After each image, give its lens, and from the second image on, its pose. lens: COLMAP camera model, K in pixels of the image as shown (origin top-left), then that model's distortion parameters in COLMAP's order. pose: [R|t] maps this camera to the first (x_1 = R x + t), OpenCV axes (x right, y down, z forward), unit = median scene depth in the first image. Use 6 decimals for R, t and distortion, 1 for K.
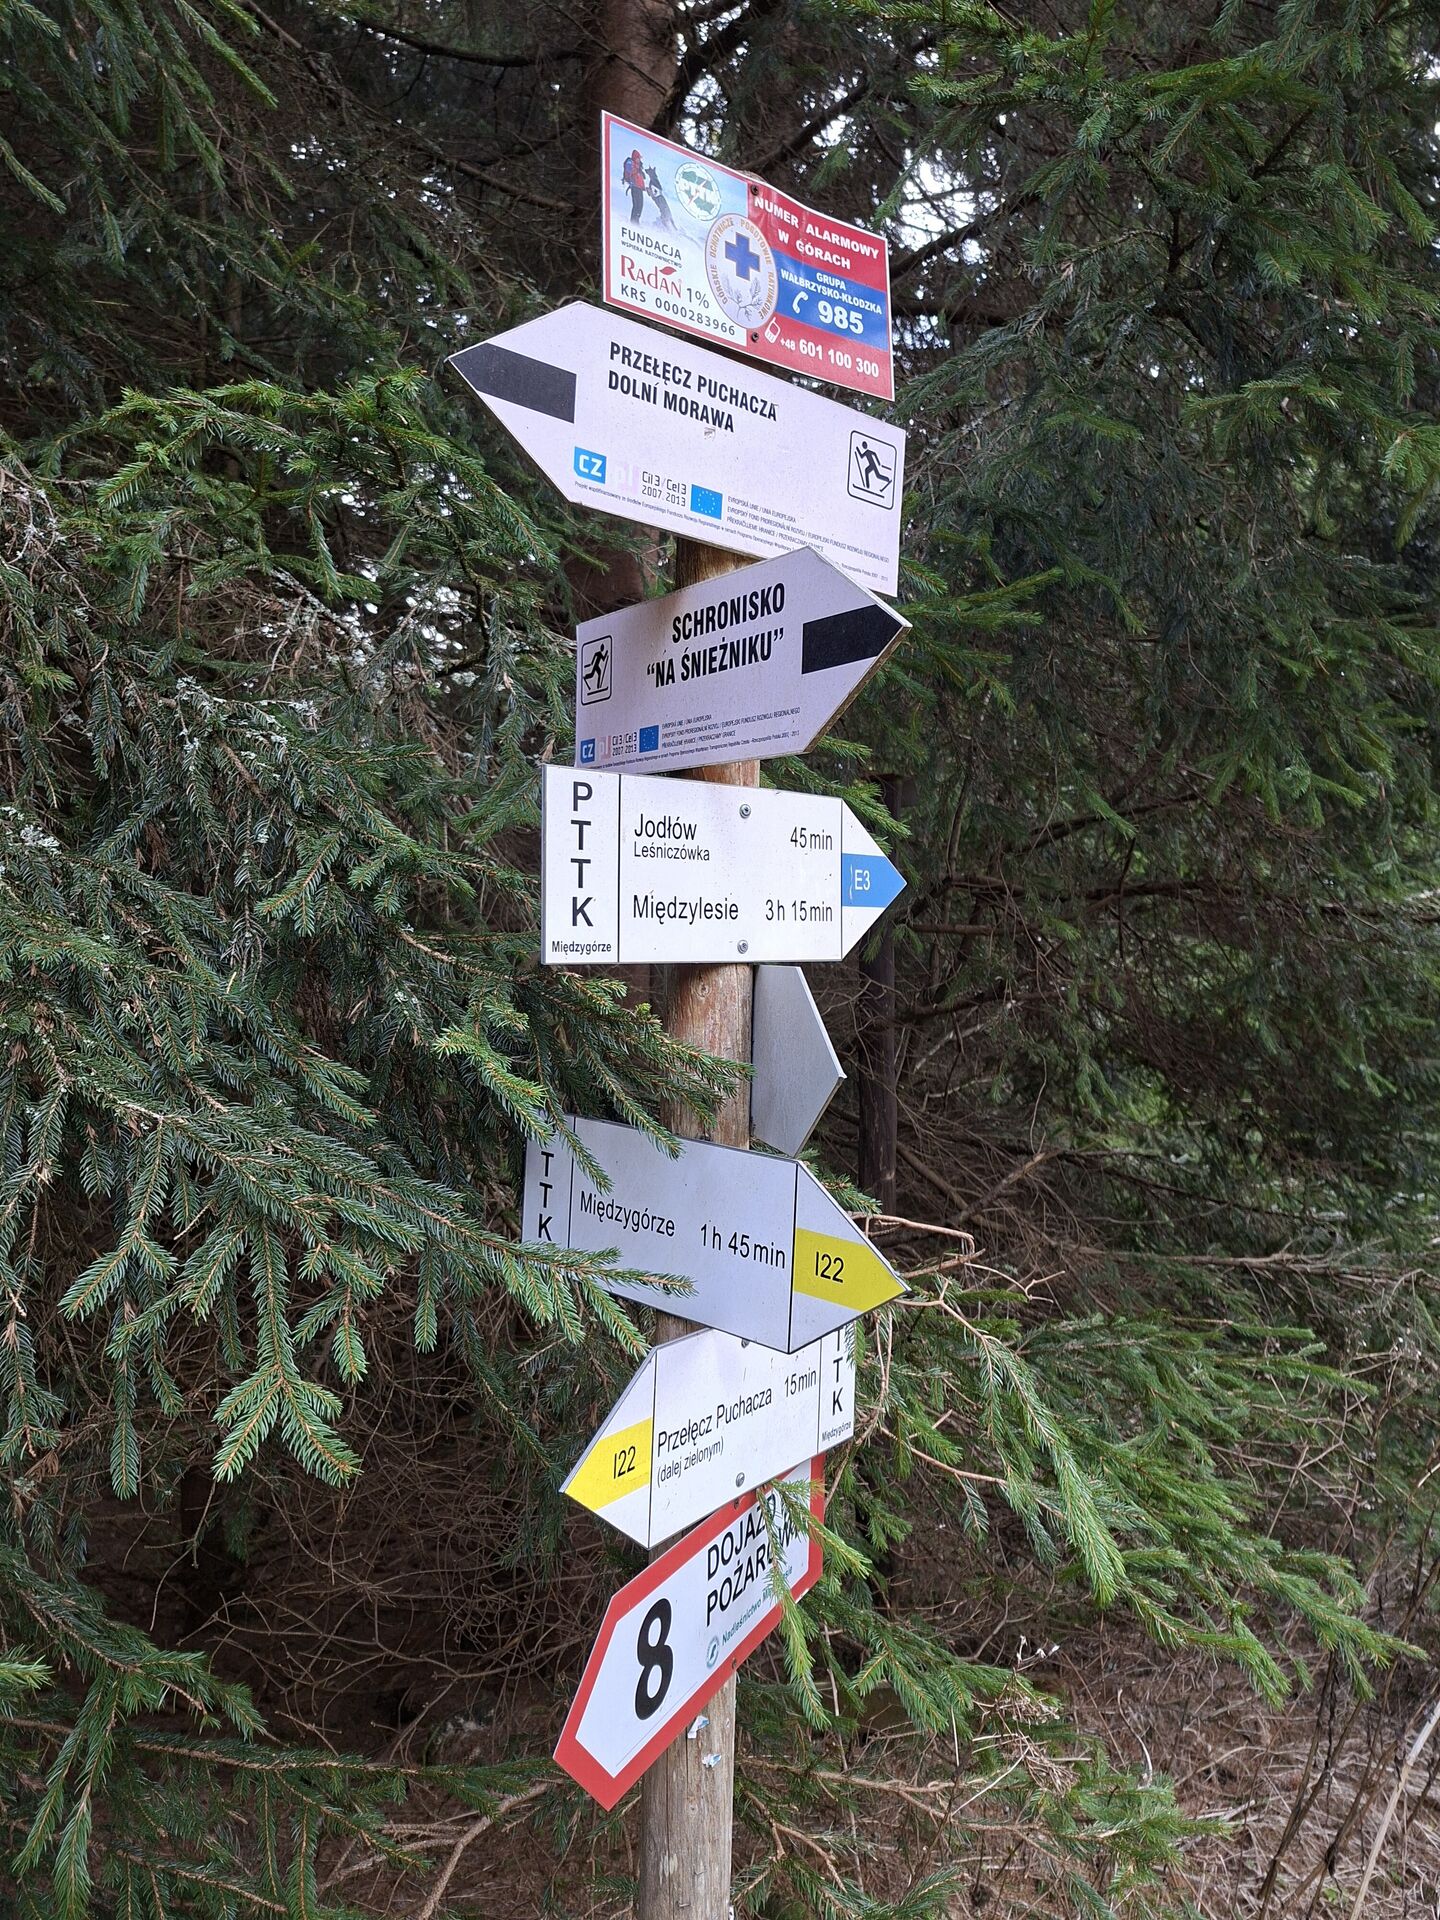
lens RADIAL K [[1295.6, 0, 720.0], [0, 1295.6, 960.0], [0, 0, 1]] dist [0.147448, -0.214190]
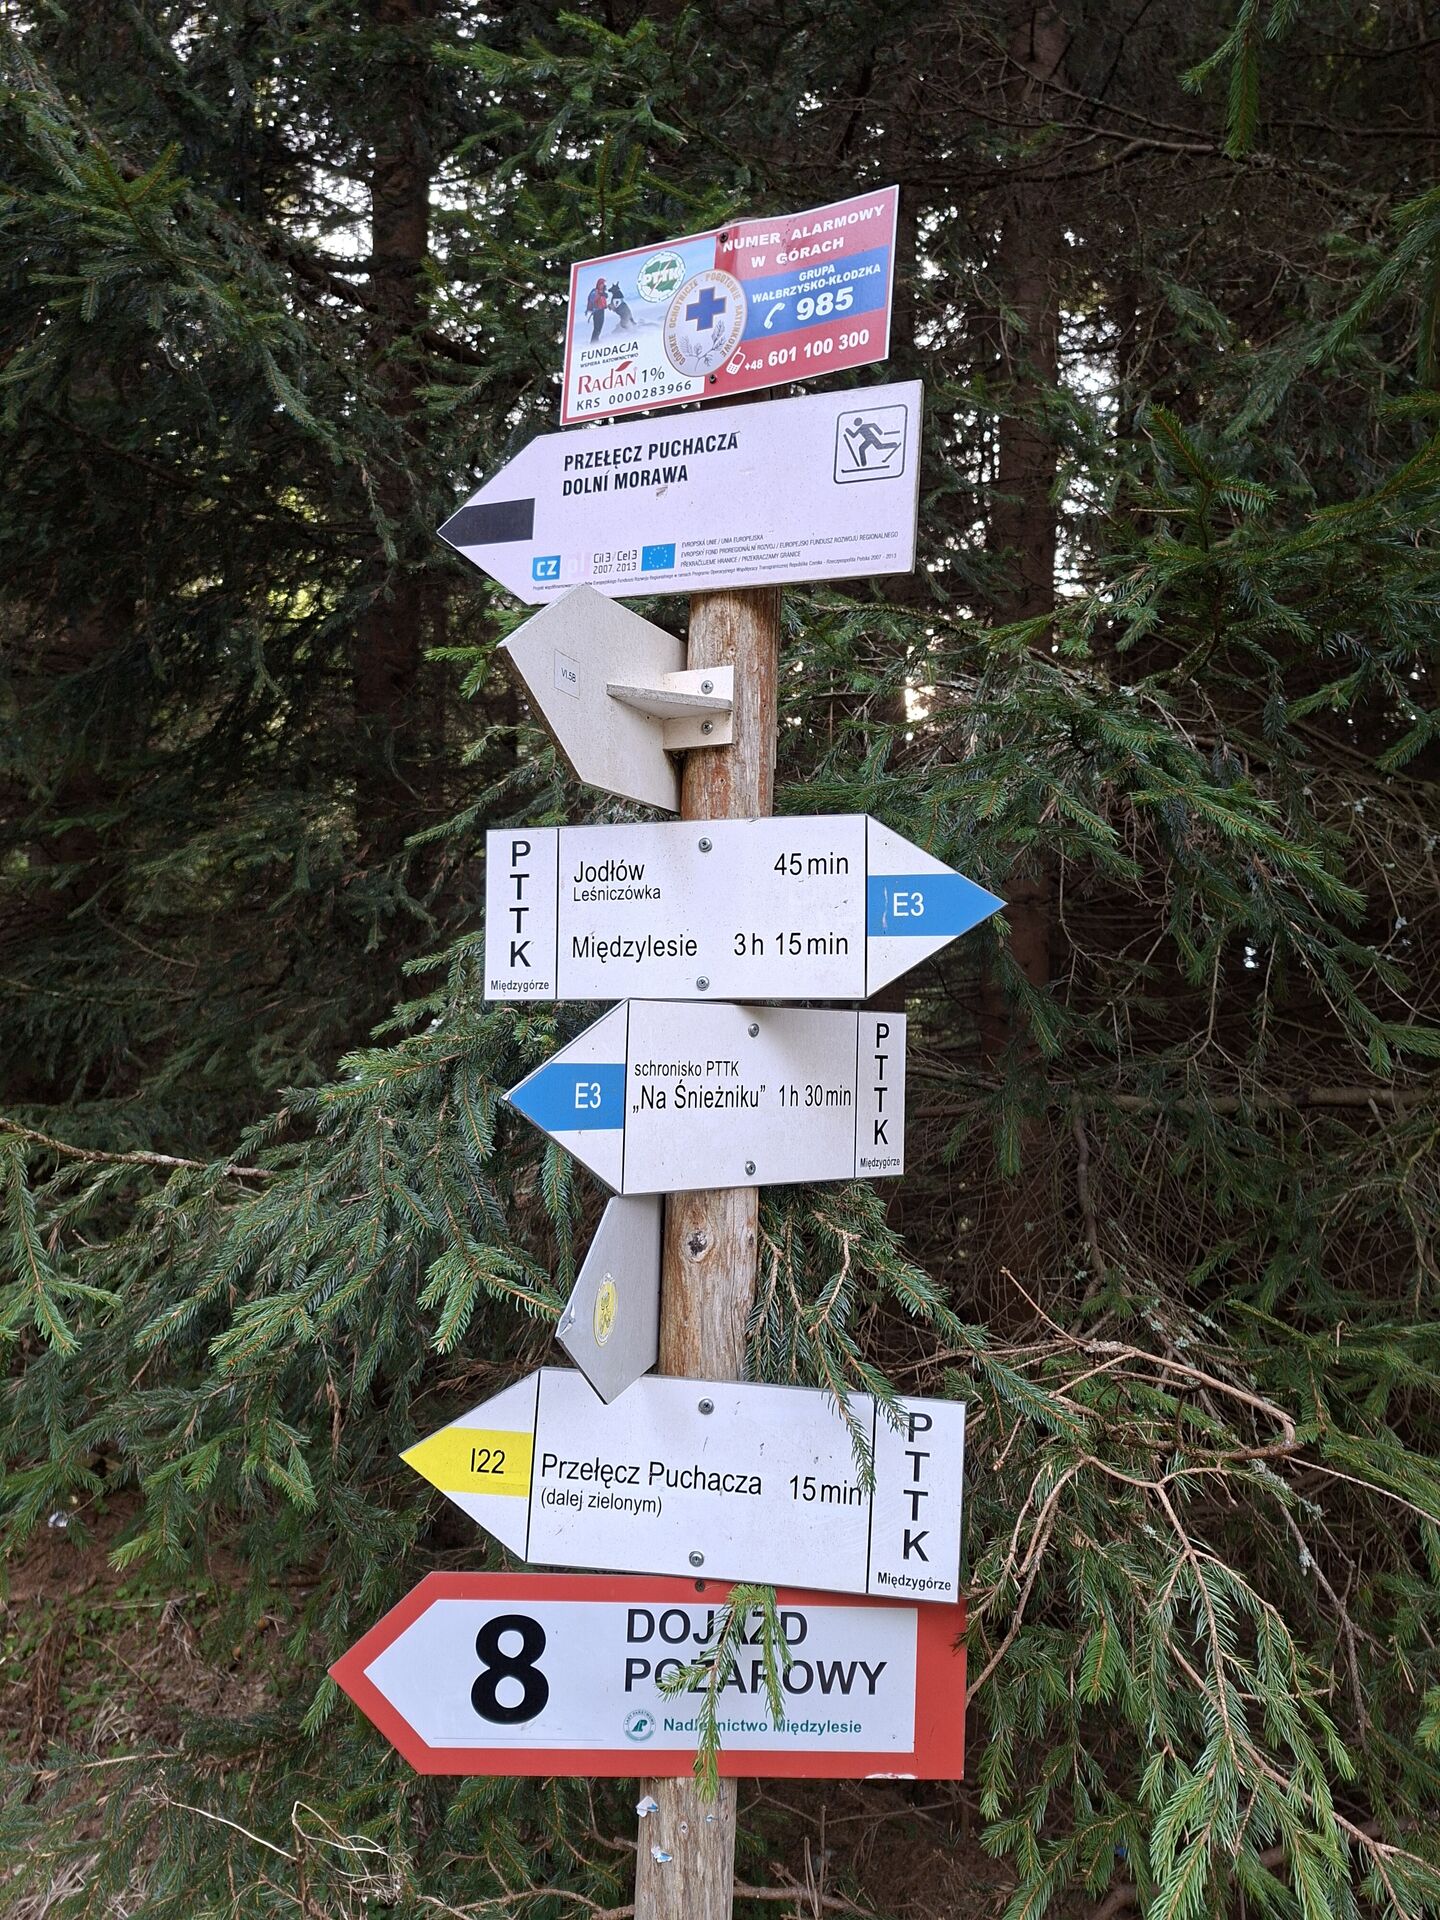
lens RADIAL K [[1295.6, 0, 720.0], [0, 1295.6, 960.0], [0, 0, 1]] dist [0.147448, -0.214190]
pose [[0.510841, -0.064134, -0.857280, 0.892378], [-0.022852, 0.995848, -0.088118, 0.059636], [0.859372, 0.064605, 0.507254, 0.542456]]
